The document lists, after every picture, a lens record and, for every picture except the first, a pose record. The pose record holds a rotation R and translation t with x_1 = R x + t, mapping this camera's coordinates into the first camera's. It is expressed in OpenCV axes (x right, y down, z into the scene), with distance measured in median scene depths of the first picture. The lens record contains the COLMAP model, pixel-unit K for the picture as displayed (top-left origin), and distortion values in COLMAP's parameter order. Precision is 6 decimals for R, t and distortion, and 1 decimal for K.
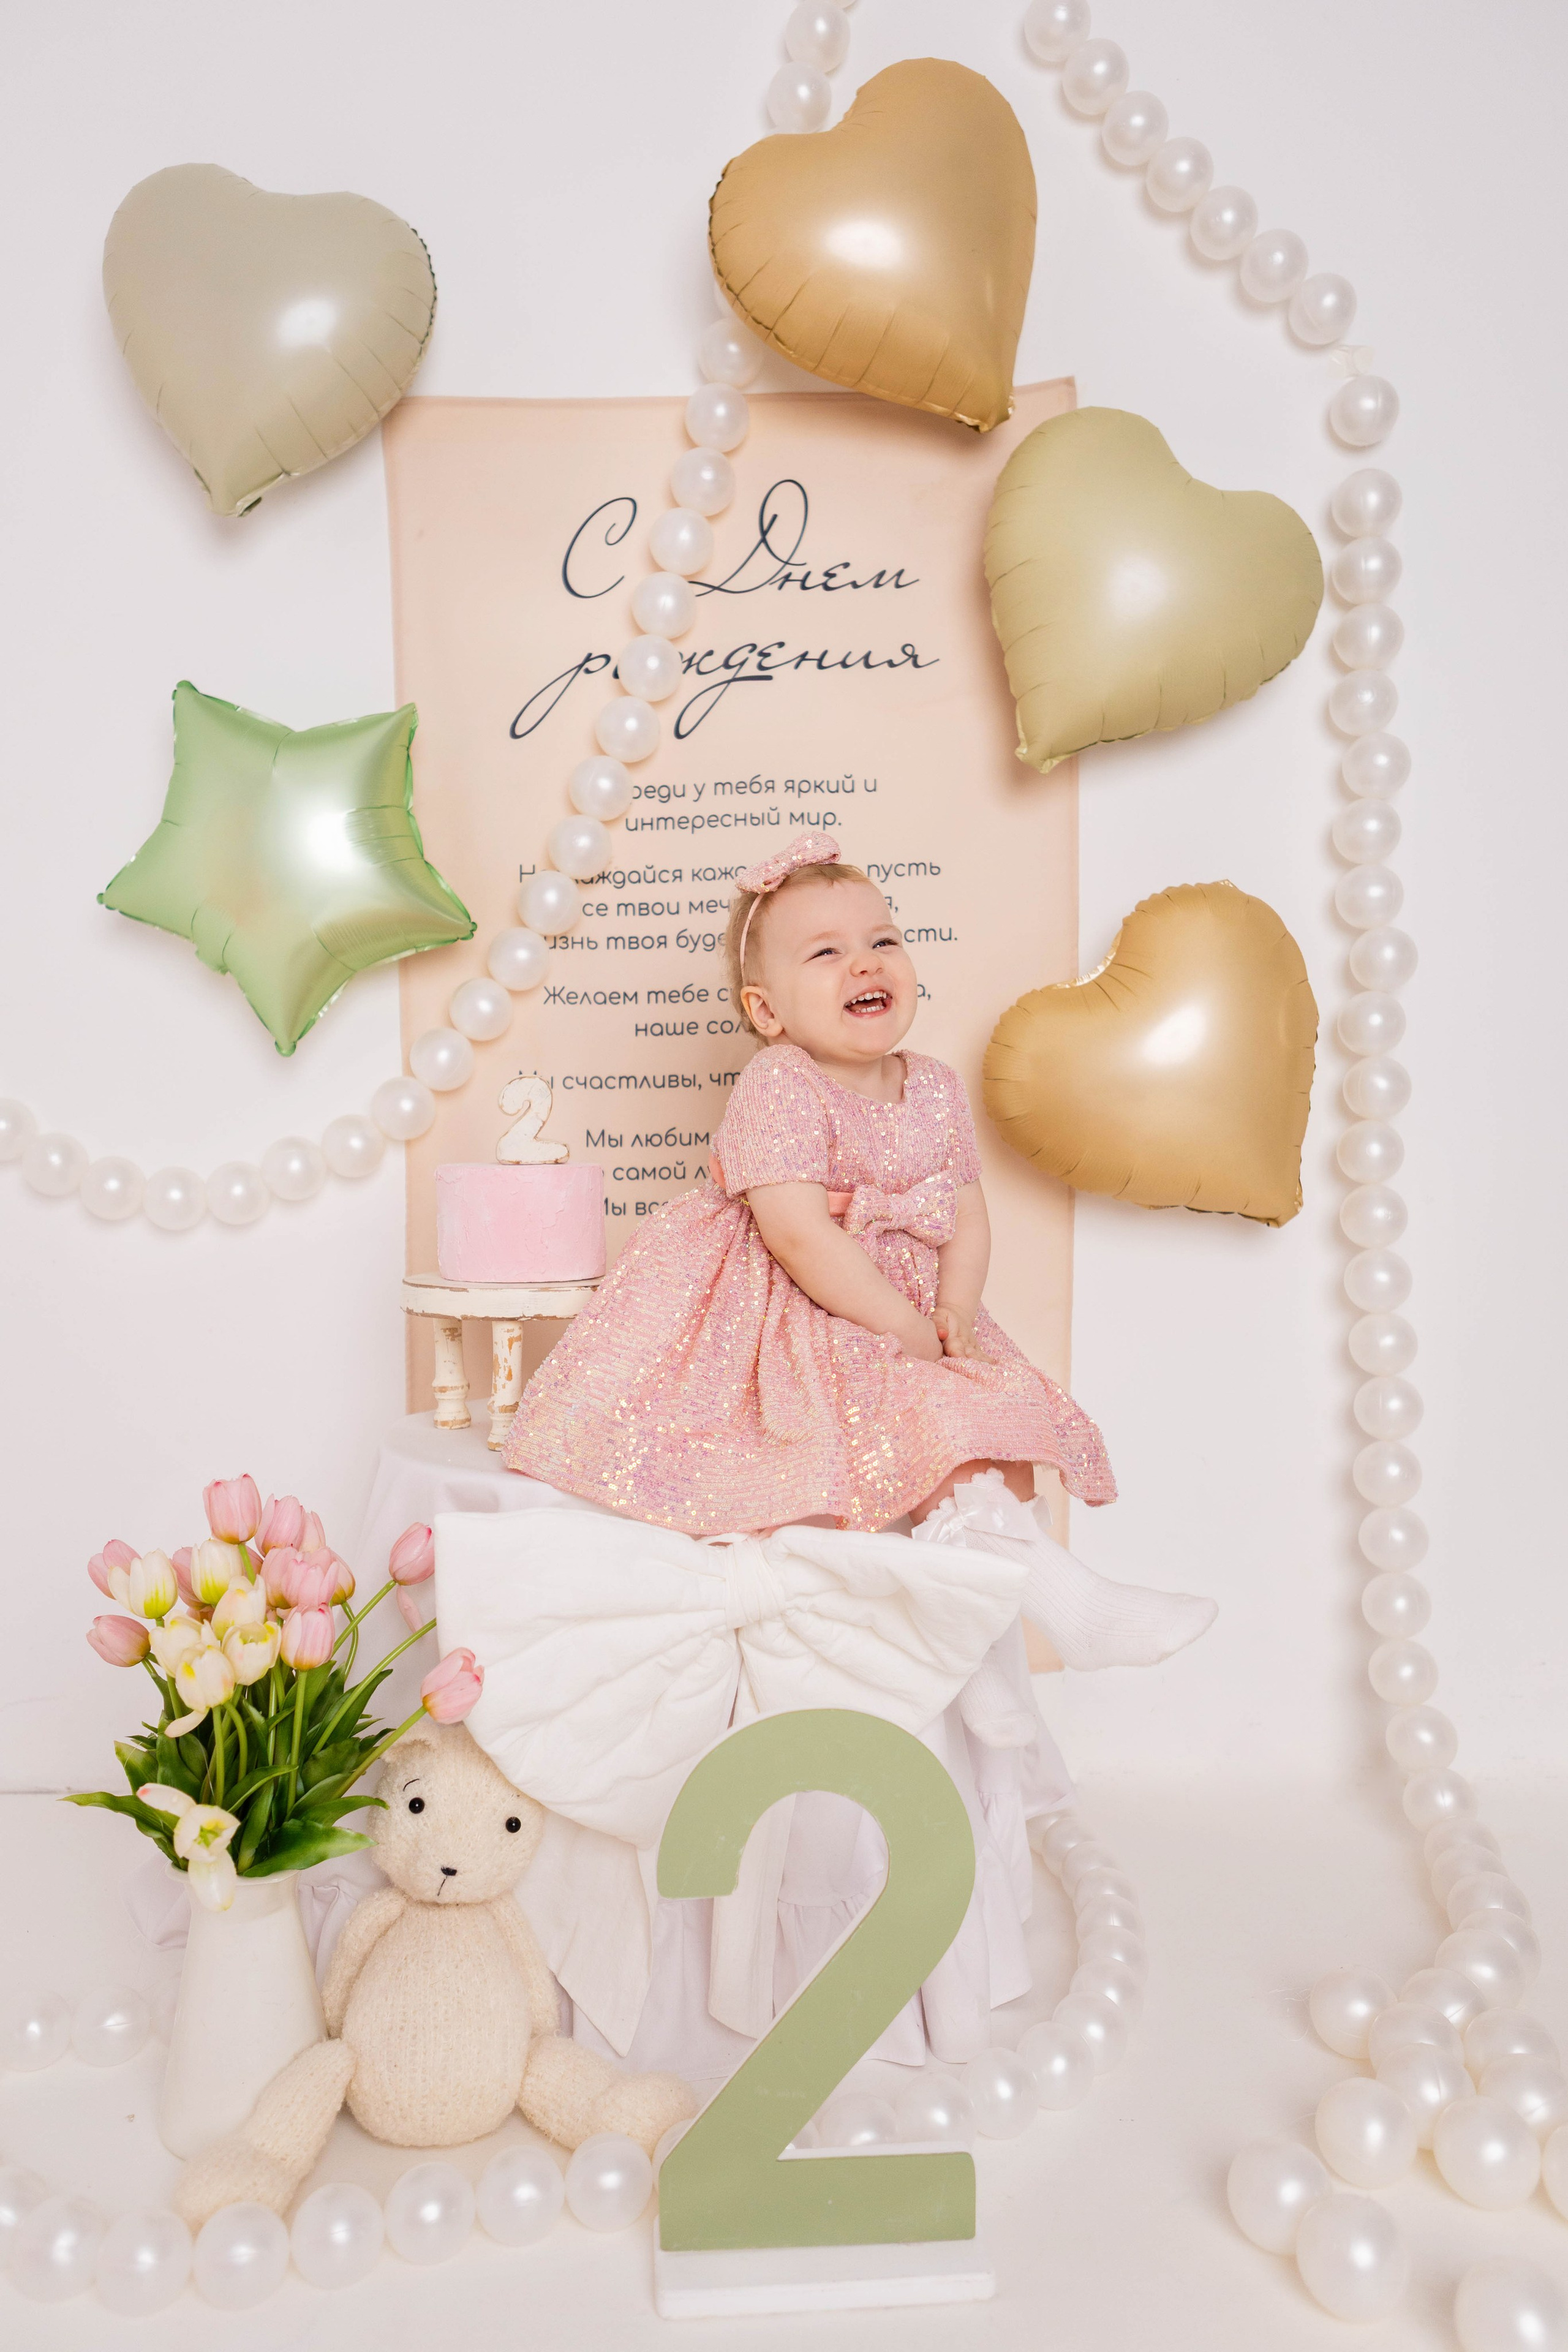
lens RADIAL K [[1876.3, 0, 763.1], [0, 1876.3, 1187.5], [0, 0, 1]] dist [0.004779, -0.013303]
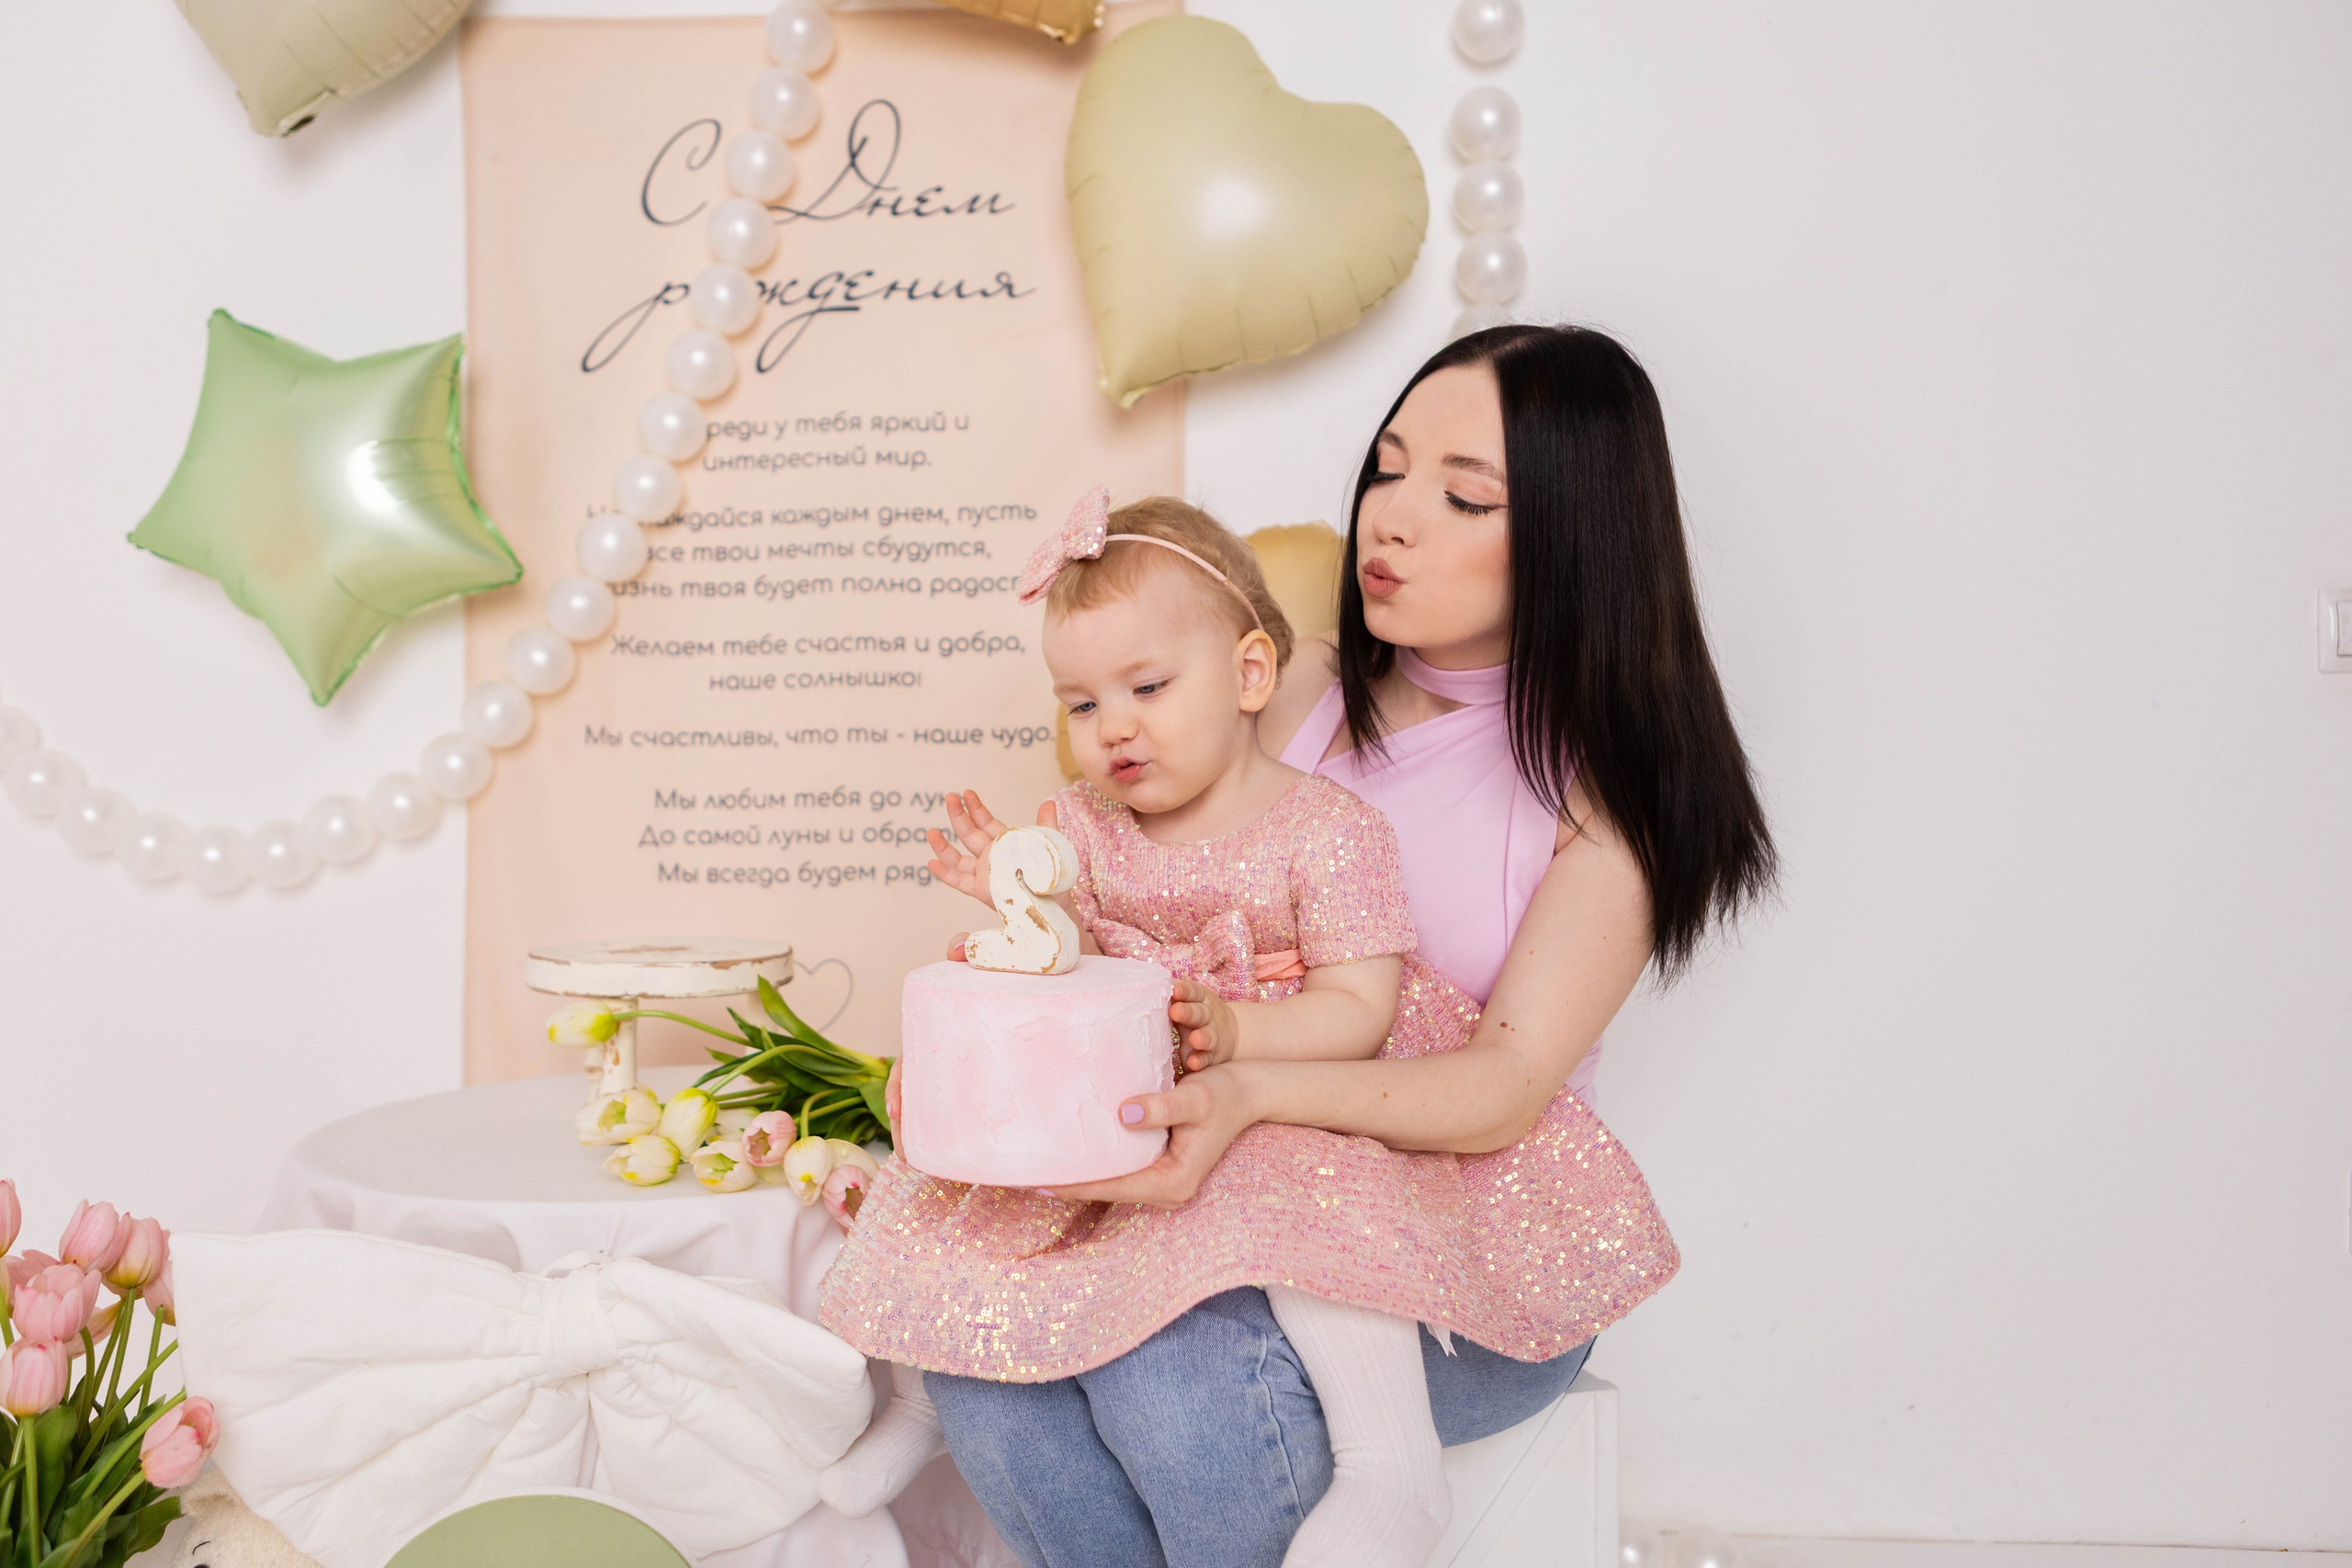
lens RADIAL K [[1779.0, 0, 1157.2], [0, 1779.0, 771.4], [0, 0, 1]] dist [-0.004492, -0.001474]
pose [[0.999104, 0.011119, -0.040826, 0.197927], [-0.012993, 0.998861, -0.045917, -0.002850], [0.040269, 0.046406, 0.998111, 0.137478]]
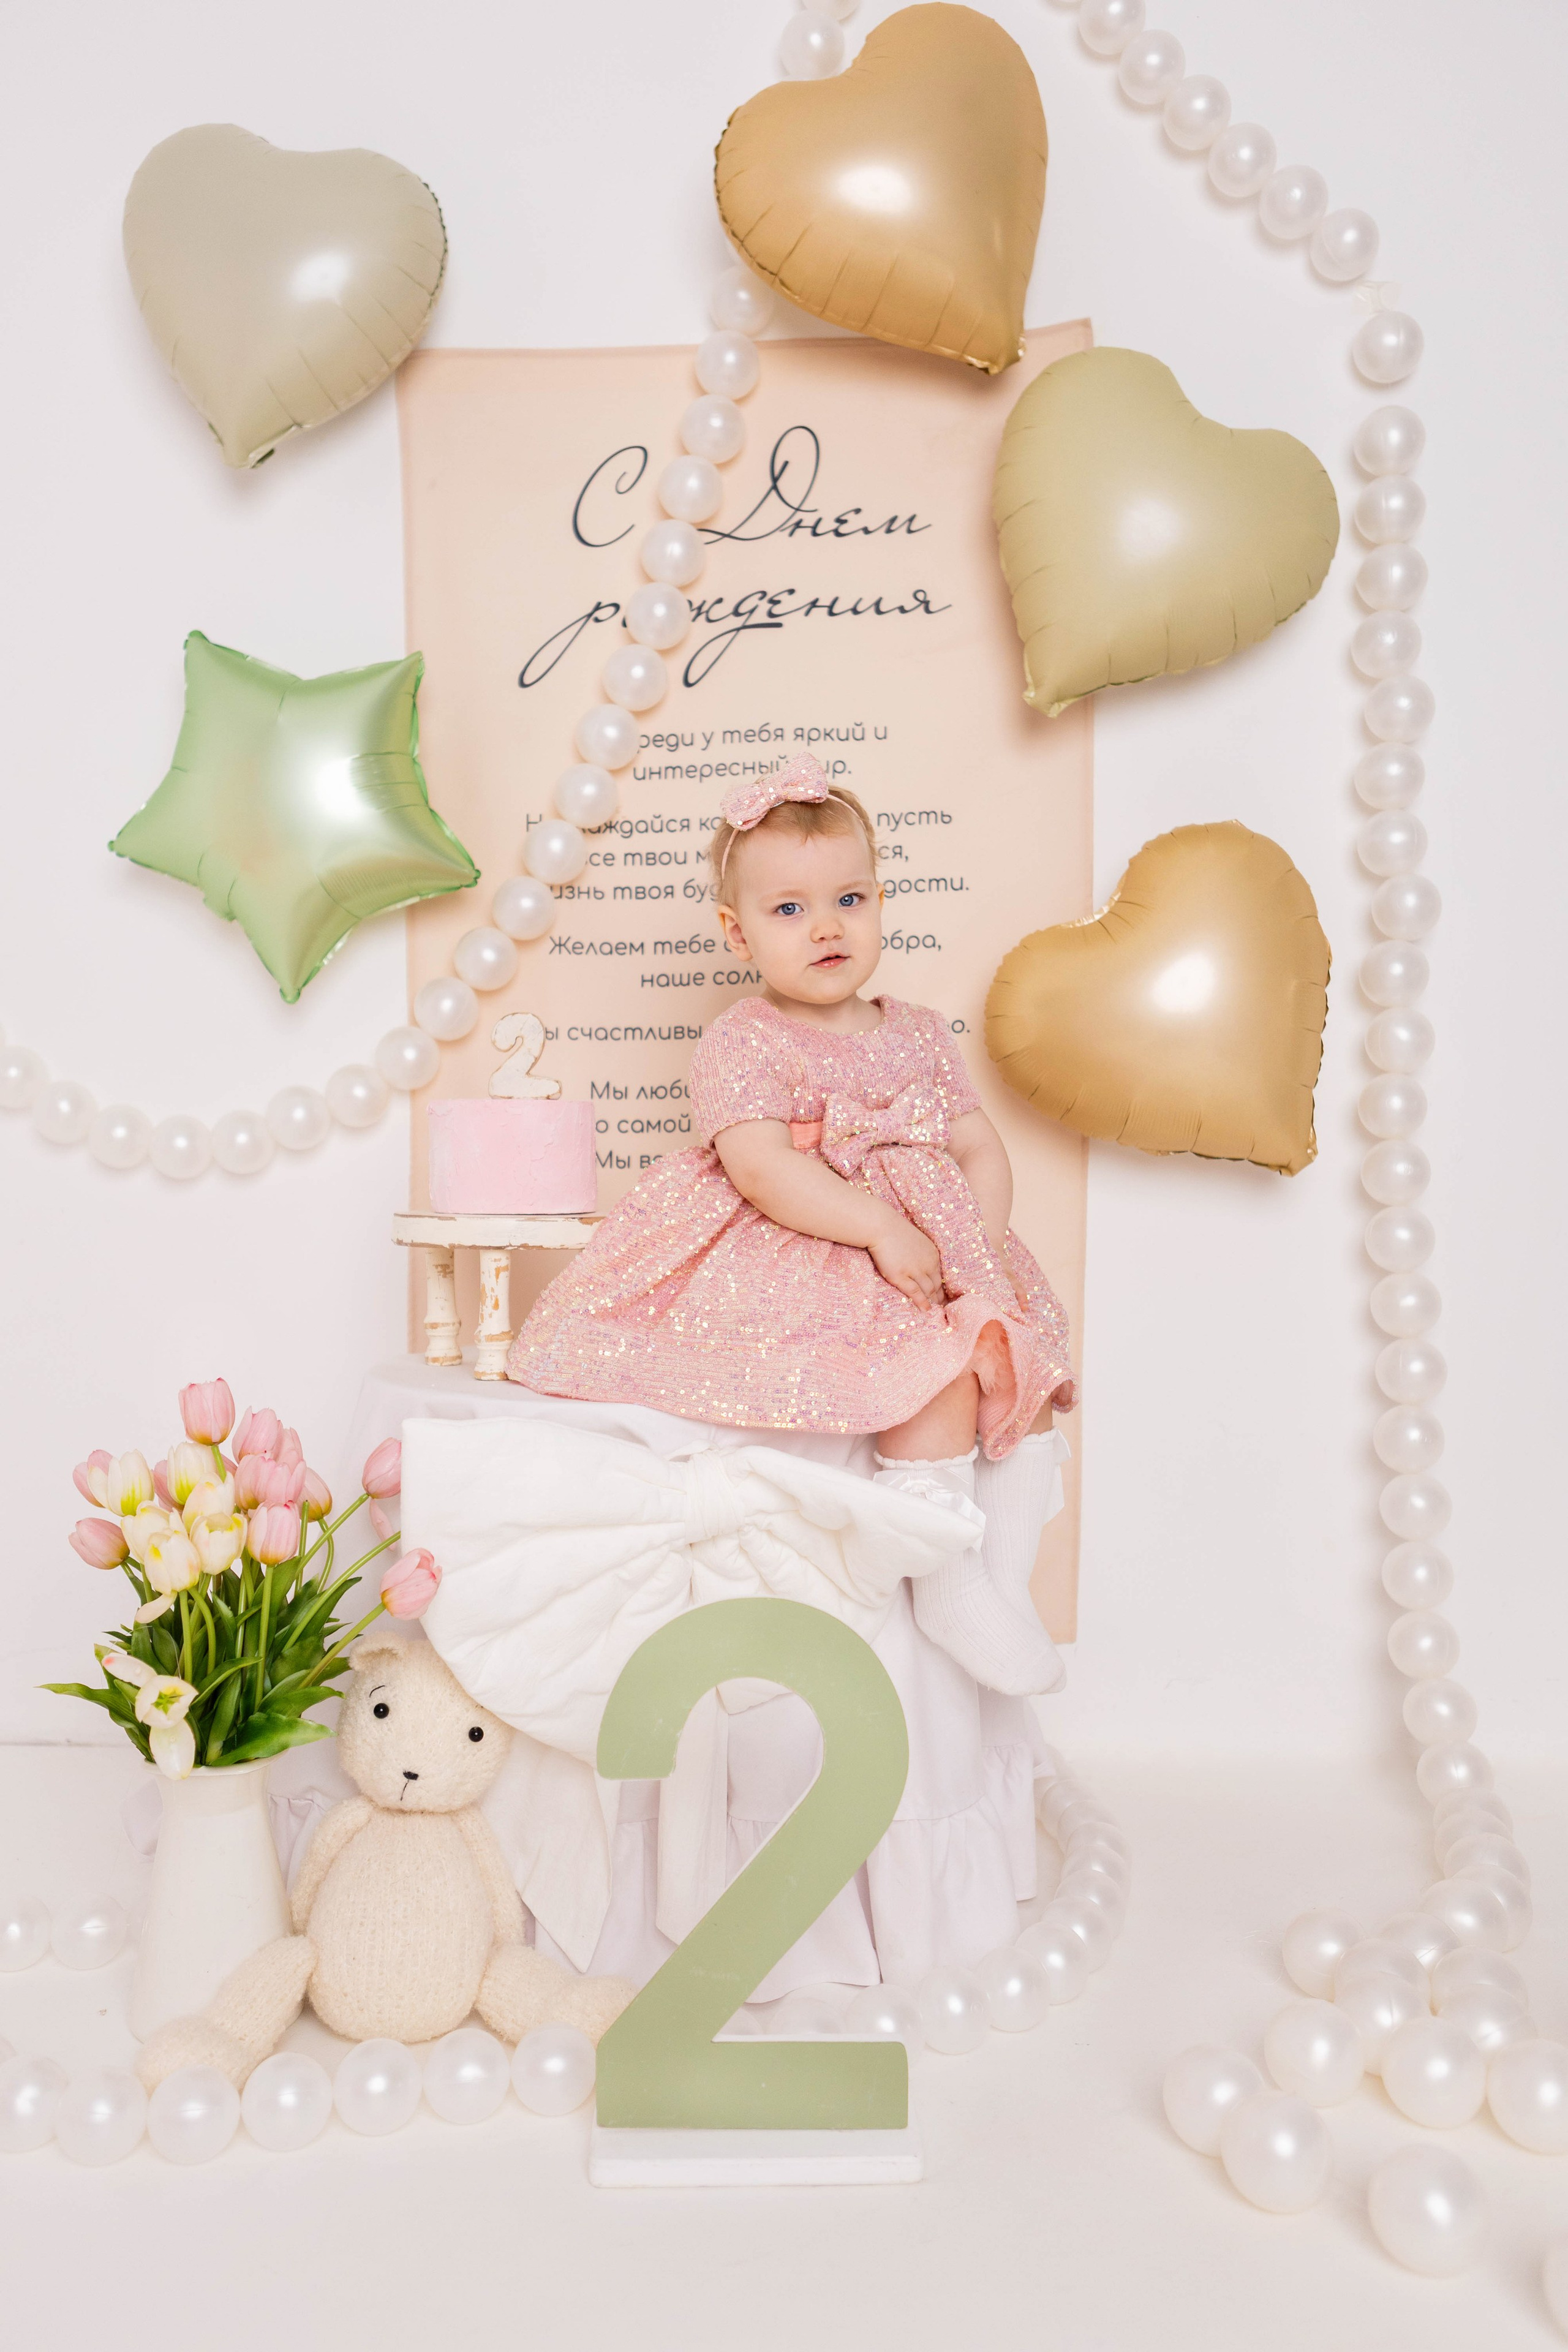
lens RADIAL K [[2047.5, 0, 745.1], [0, 2047.5, 1179.1], [0, 0, 1]] dist [0.007326, -0.023247]
pose [[0.998158, 0.008519, -0.060071, 0.054396], [-0.009824, 0.999721, -0.021468, 0.044954], [0.059871, 0.022019, 0.997963, -0.073924]]
